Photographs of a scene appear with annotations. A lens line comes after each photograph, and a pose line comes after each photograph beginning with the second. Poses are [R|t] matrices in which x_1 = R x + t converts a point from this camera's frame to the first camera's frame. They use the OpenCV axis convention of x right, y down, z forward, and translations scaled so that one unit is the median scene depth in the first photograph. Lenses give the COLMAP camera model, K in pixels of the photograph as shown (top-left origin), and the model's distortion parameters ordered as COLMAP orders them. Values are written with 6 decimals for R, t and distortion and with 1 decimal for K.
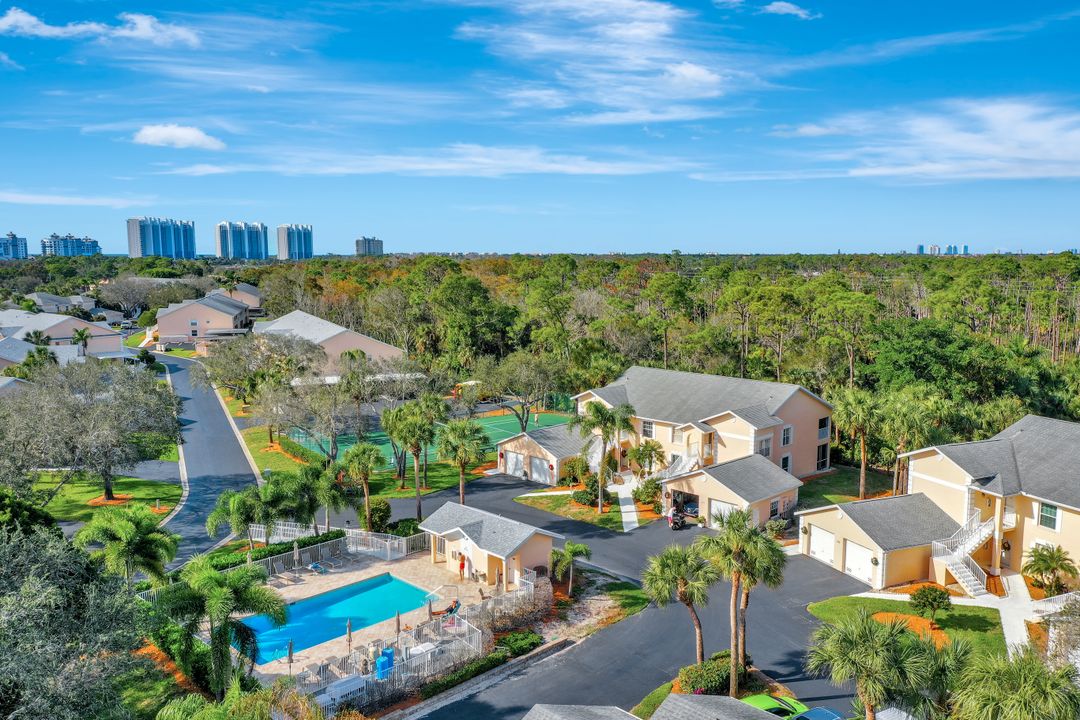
lens RADIAL K [[855.0, 0, 540.0], [0, 855.0, 360.0], [0, 0, 1]] dist [-0.001128, 0.003725]
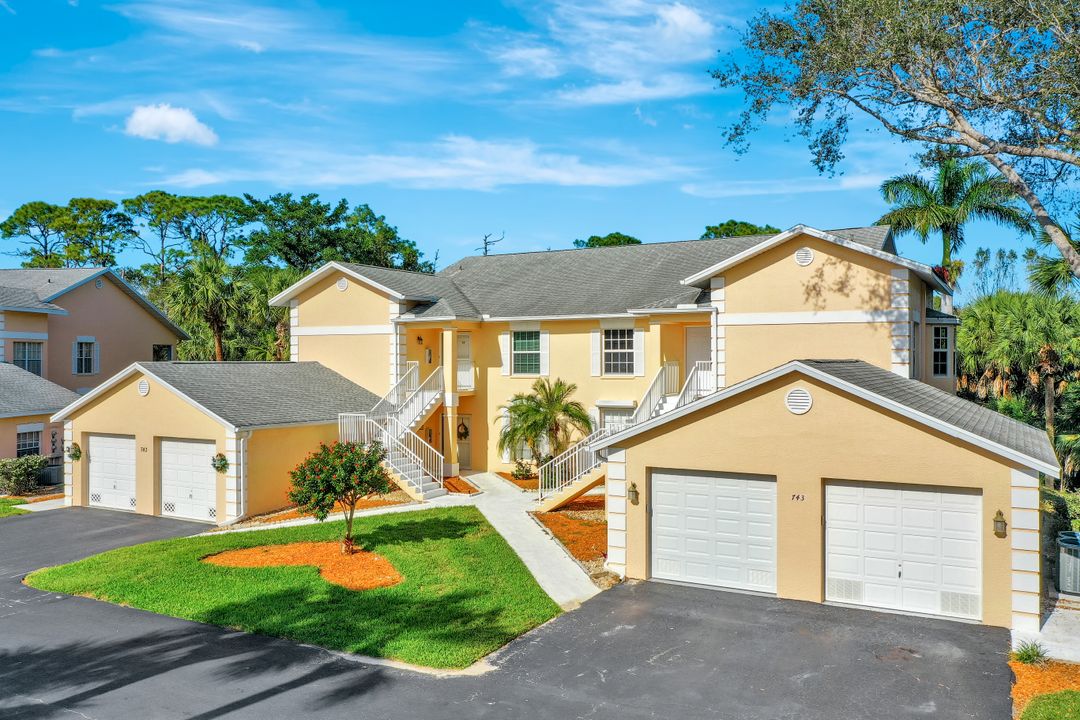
lens RADIAL K [[855.0, 0, 540.0], [0, 855.0, 360.0], [0, 0, 1]] dist [-0.001128, 0.003725]
pose [[0.780488, -0.000820, 0.625171, 0.241762], [0.074478, 0.993000, -0.091679, 0.232901], [-0.620719, 0.118116, 0.775085, 0.542415]]
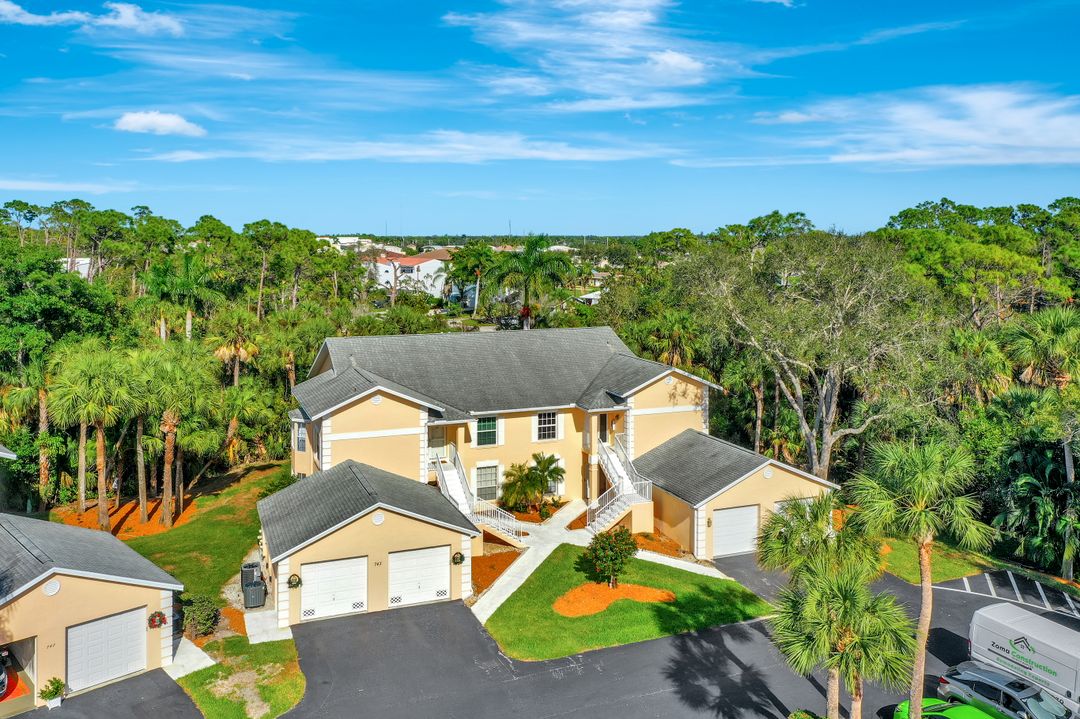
lens RADIAL K [[882.2, 0, 536.4], [0, 882.2, 249.2], [0, 0, 1]] dist [0.000195, -0.001756]
pose [[0.010372, -0.008555, 0.999910, -0.292034], [0.116146, 0.993205, 0.007293, -0.002421], [-0.993178, 0.116060, 0.011295, 0.893462]]
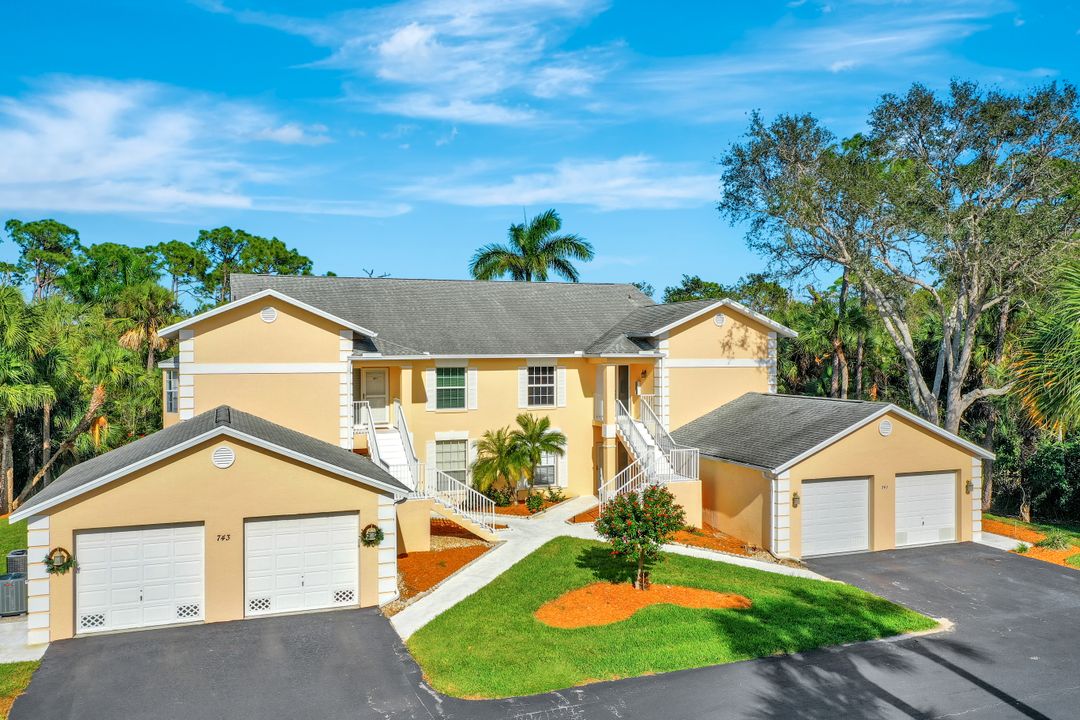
lens RADIAL K [[855.0, 0, 540.0], [0, 855.0, 360.0], [0, 0, 1]] dist [-0.001128, 0.003725]
pose [[0.031631, -0.010189, 0.999448, 0.009942], [0.120357, 0.992711, 0.006311, 0.162093], [-0.992227, 0.120091, 0.032627, 0.892976]]
